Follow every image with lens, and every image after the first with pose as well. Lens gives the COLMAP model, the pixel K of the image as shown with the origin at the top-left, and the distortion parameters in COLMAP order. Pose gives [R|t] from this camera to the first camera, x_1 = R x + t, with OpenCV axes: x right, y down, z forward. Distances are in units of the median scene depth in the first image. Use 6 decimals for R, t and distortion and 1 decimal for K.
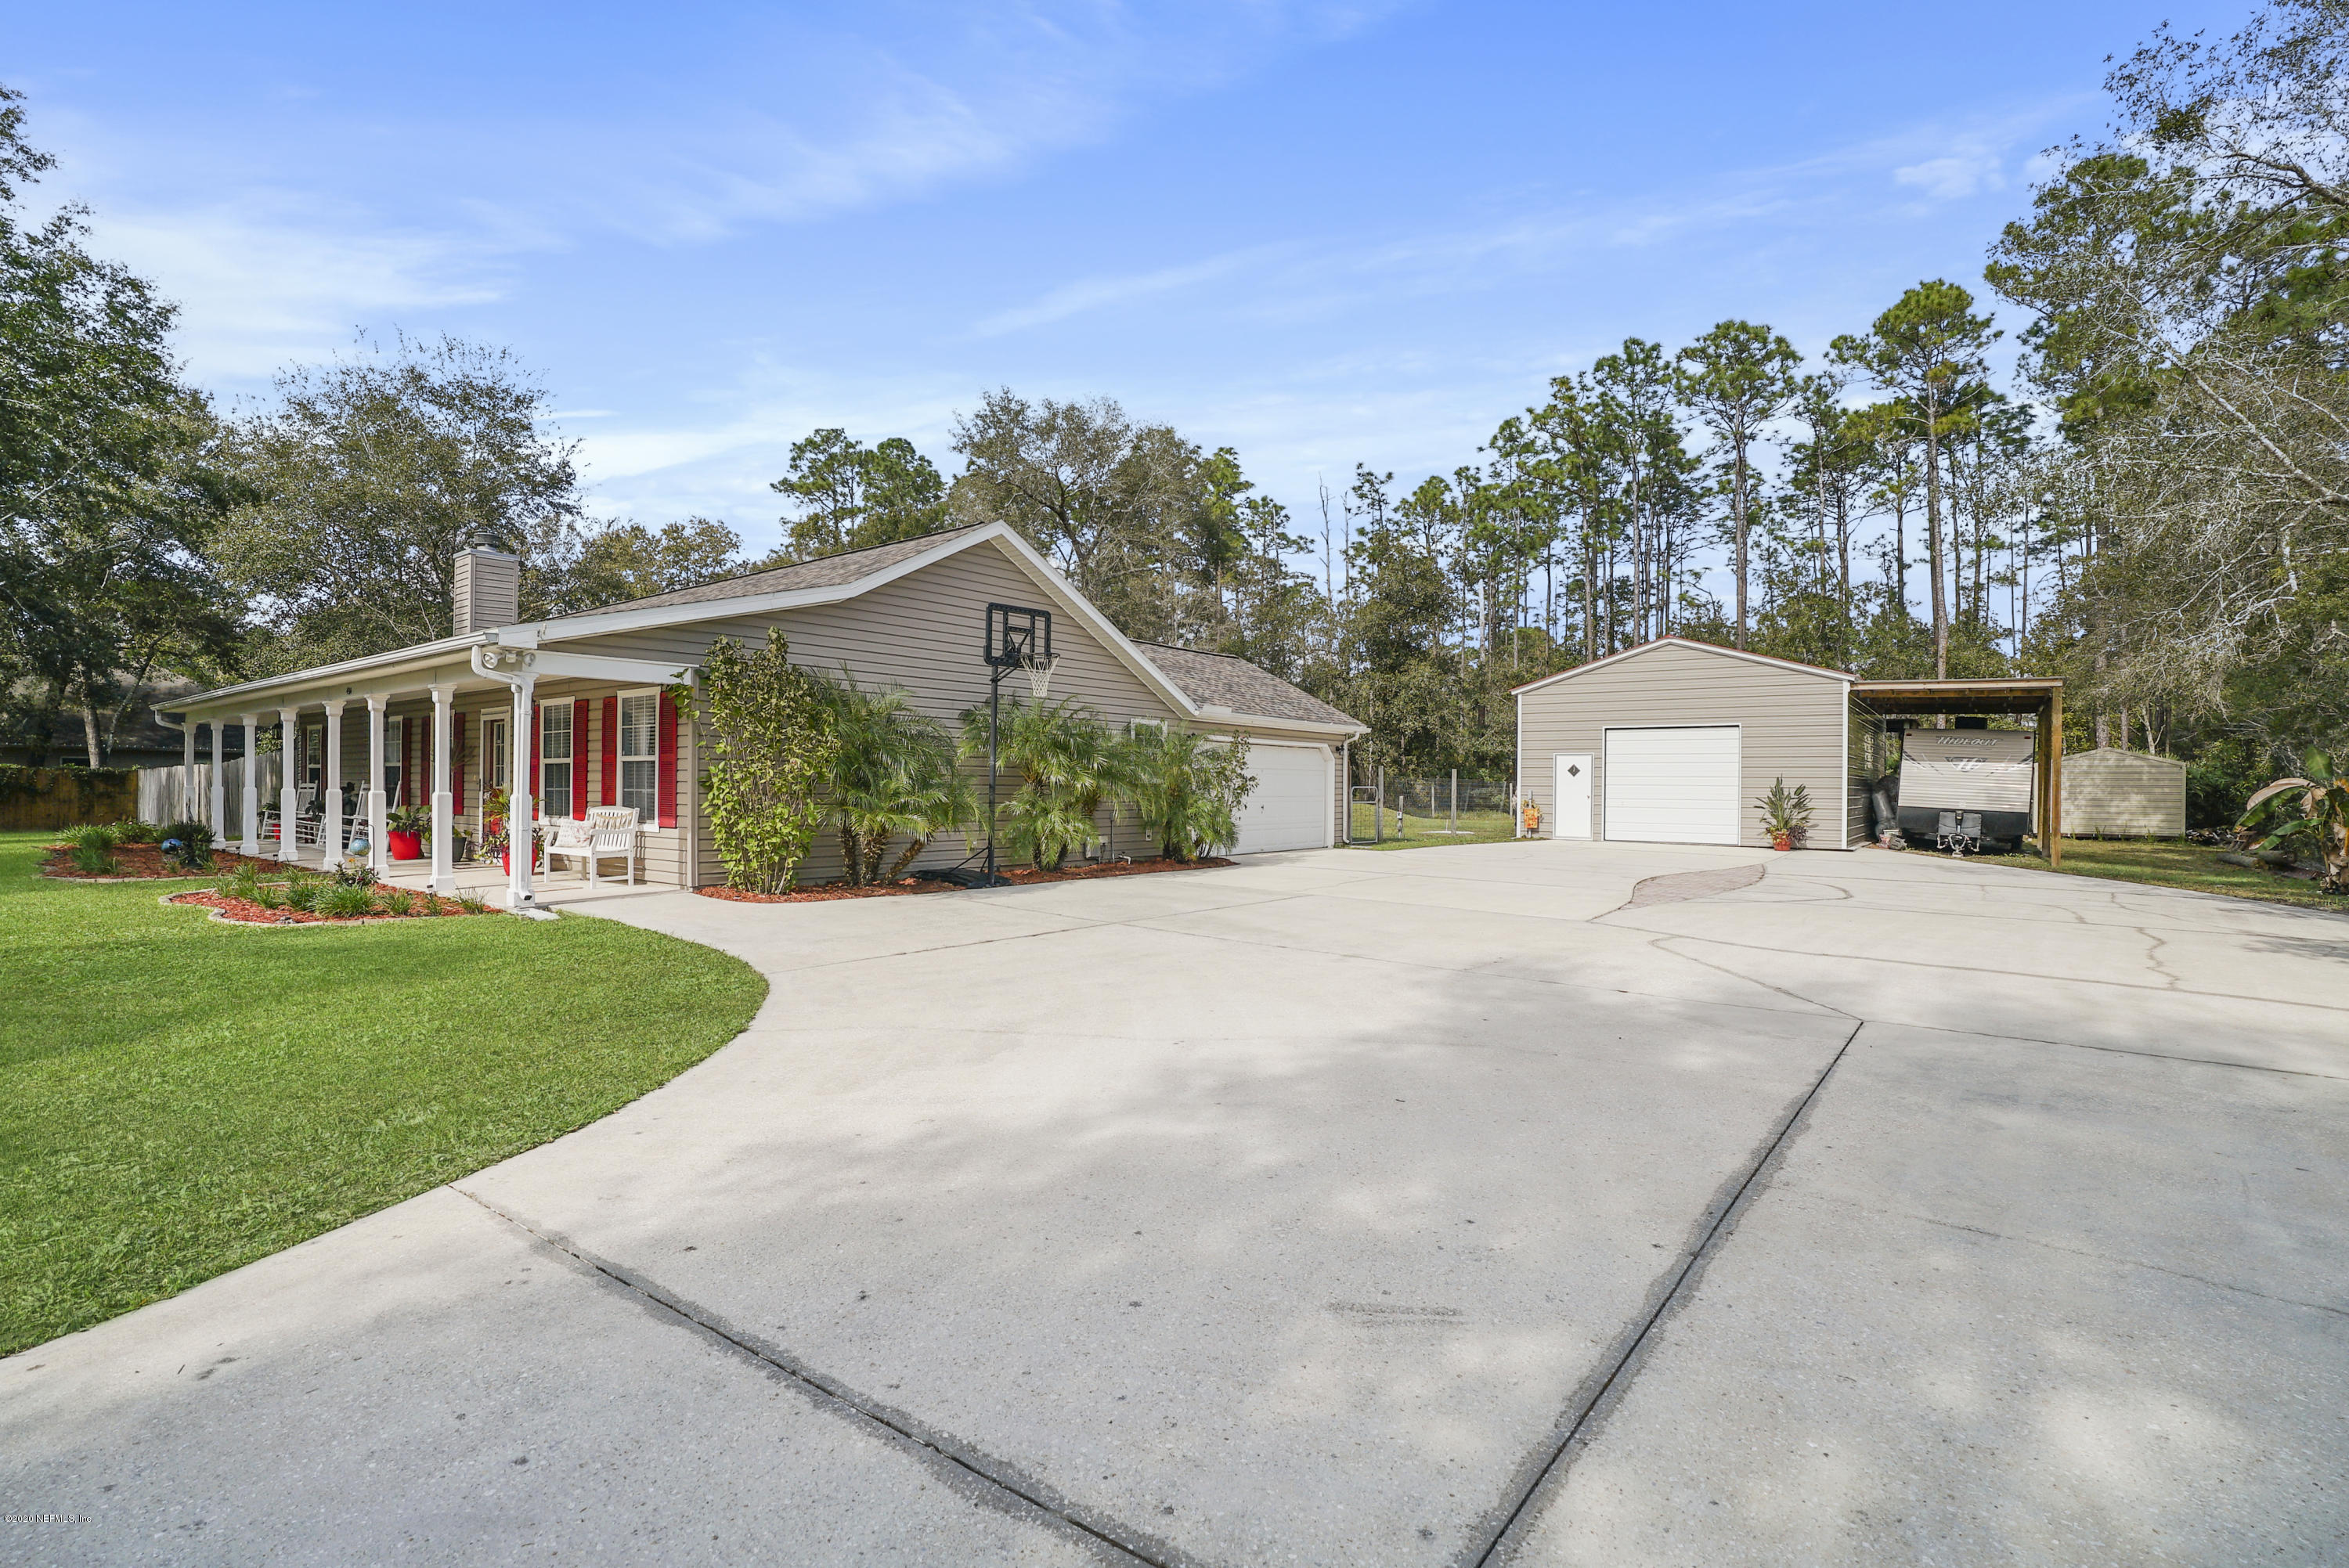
lens RADIAL K [[1090.2, 0, 1174.5], [0, 1090.2, 784.0], [0, 0, 1]] dist [-0.060055, 0.022097]
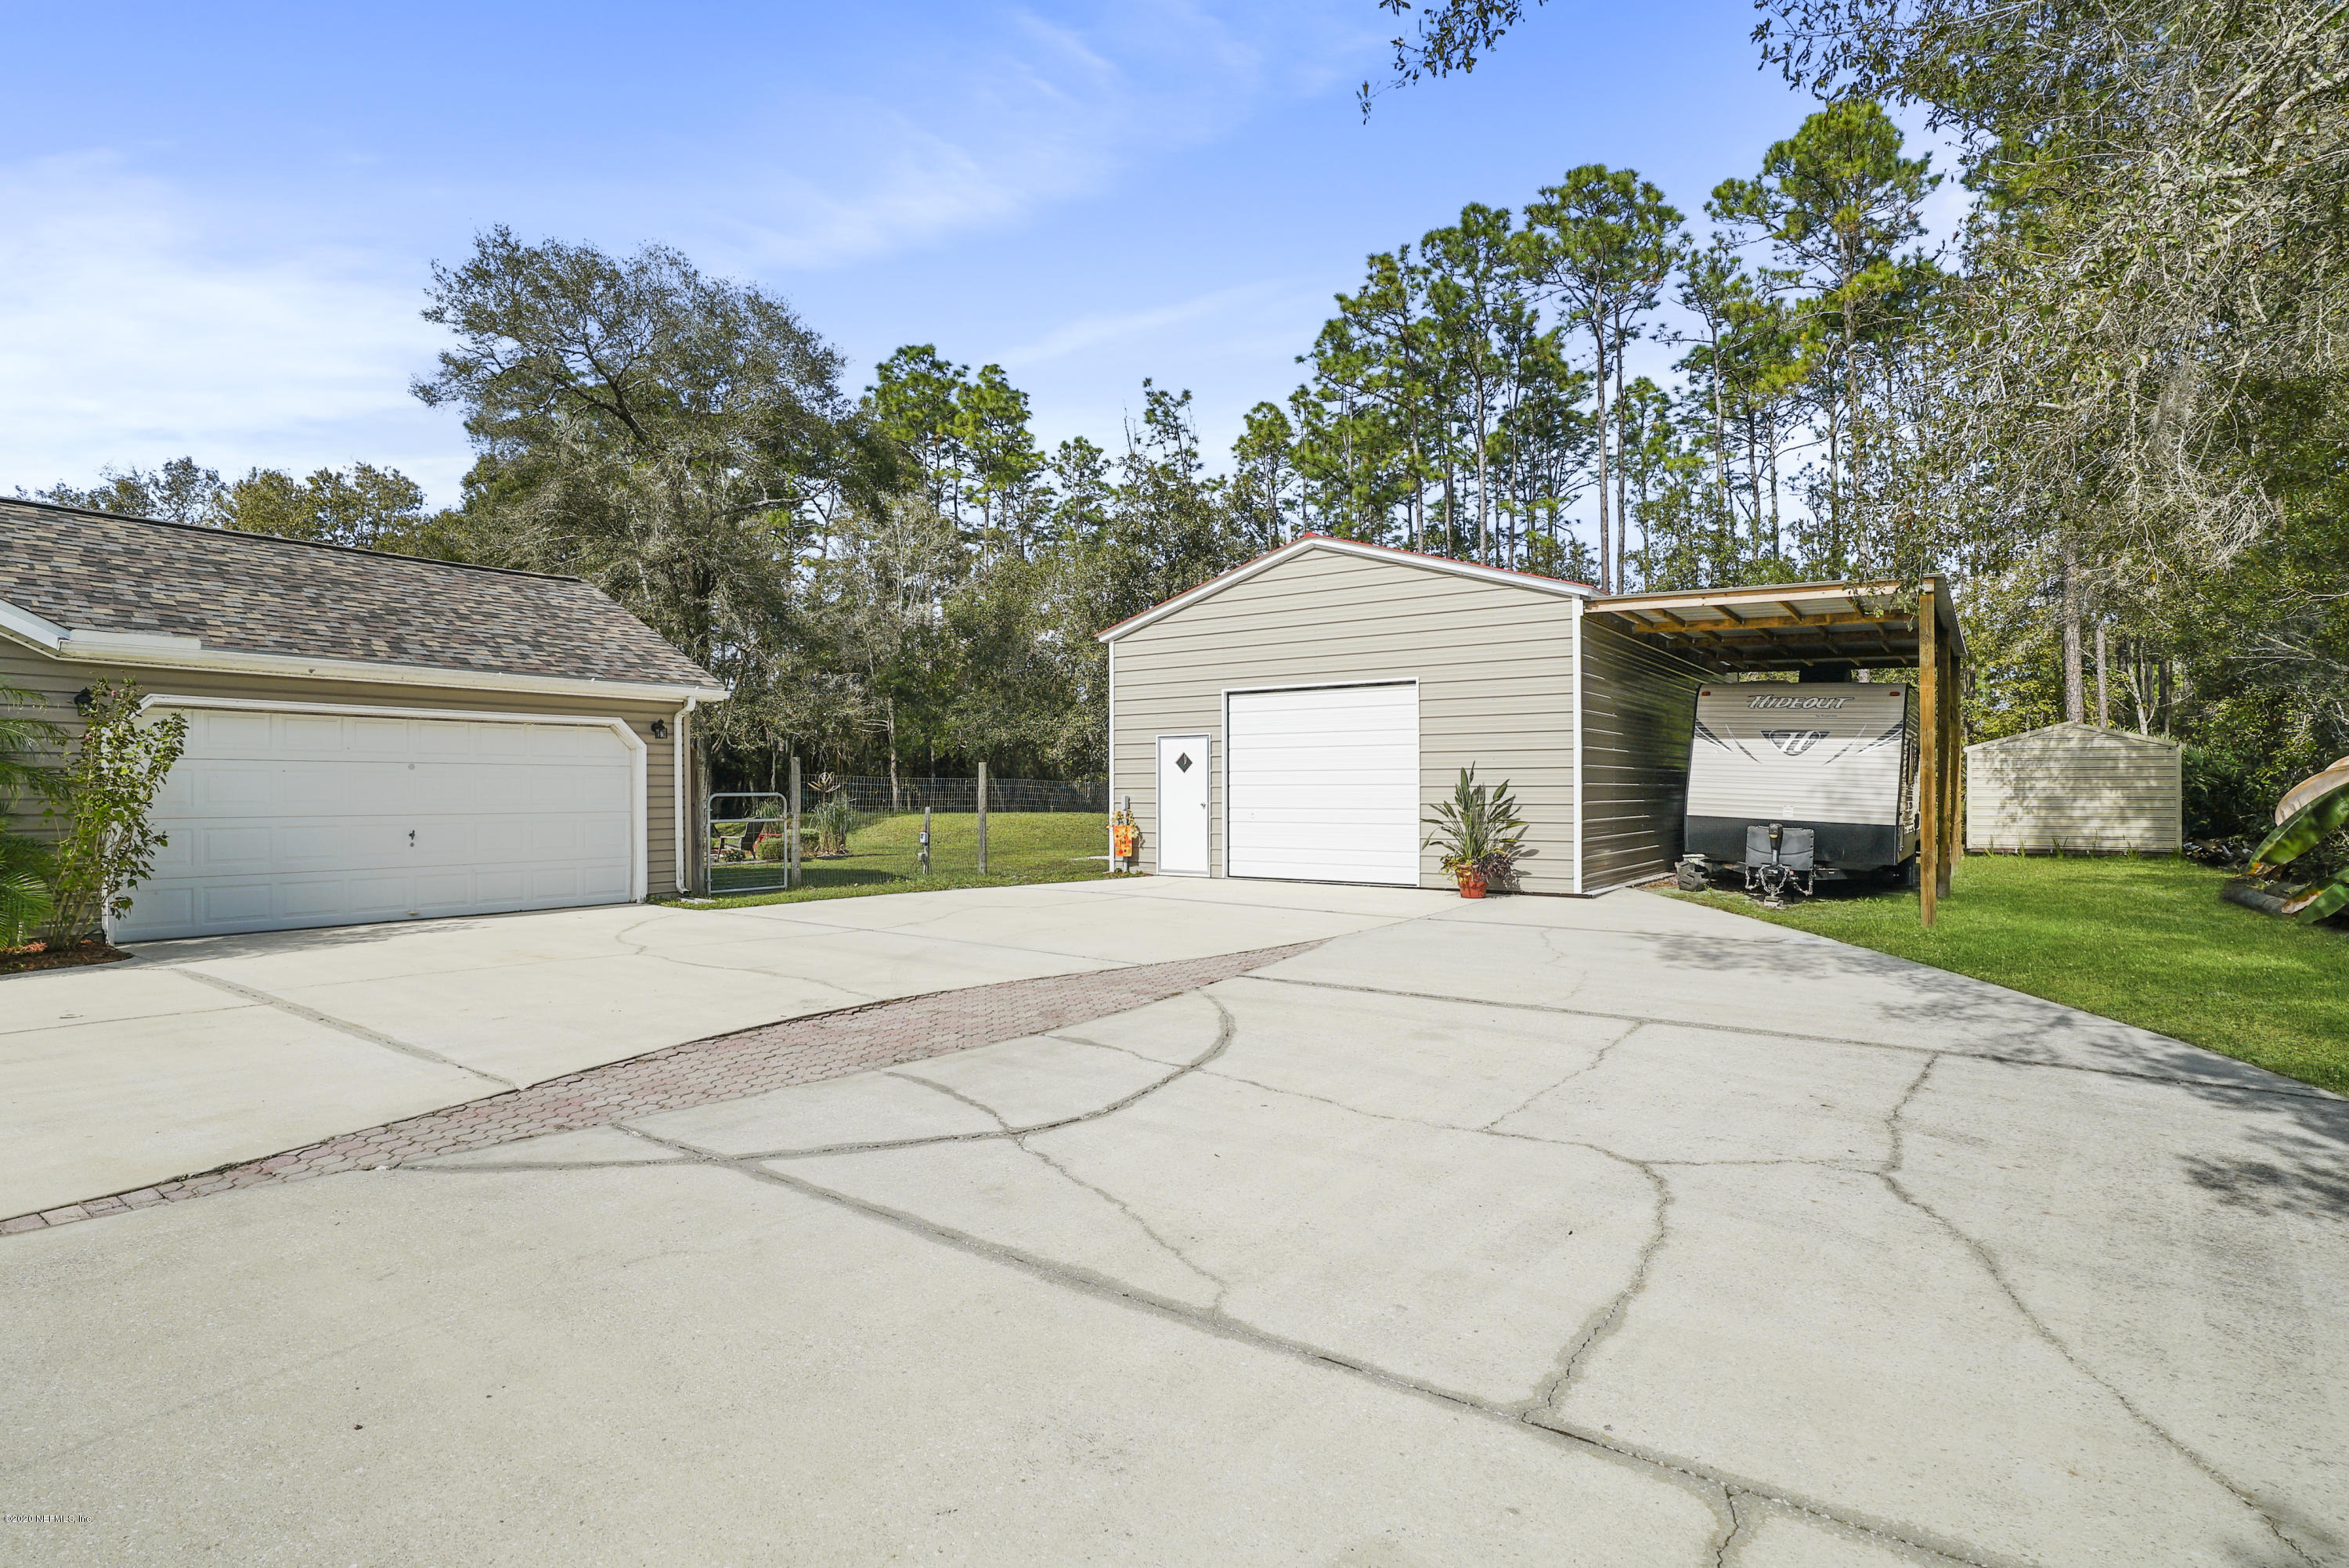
lens RADIAL K [[1173.1, 0, 1165.9], [0, 1173.1, 789.3], [0, 0, 1]] dist [-0.067349, 0.031603]
pose [[0.999635, -0.011855, 0.024267, 0.286728], [0.011874, 0.999929, -0.000627, 0.002463], [-0.024258, 0.000915, 0.999705, 0.281668]]
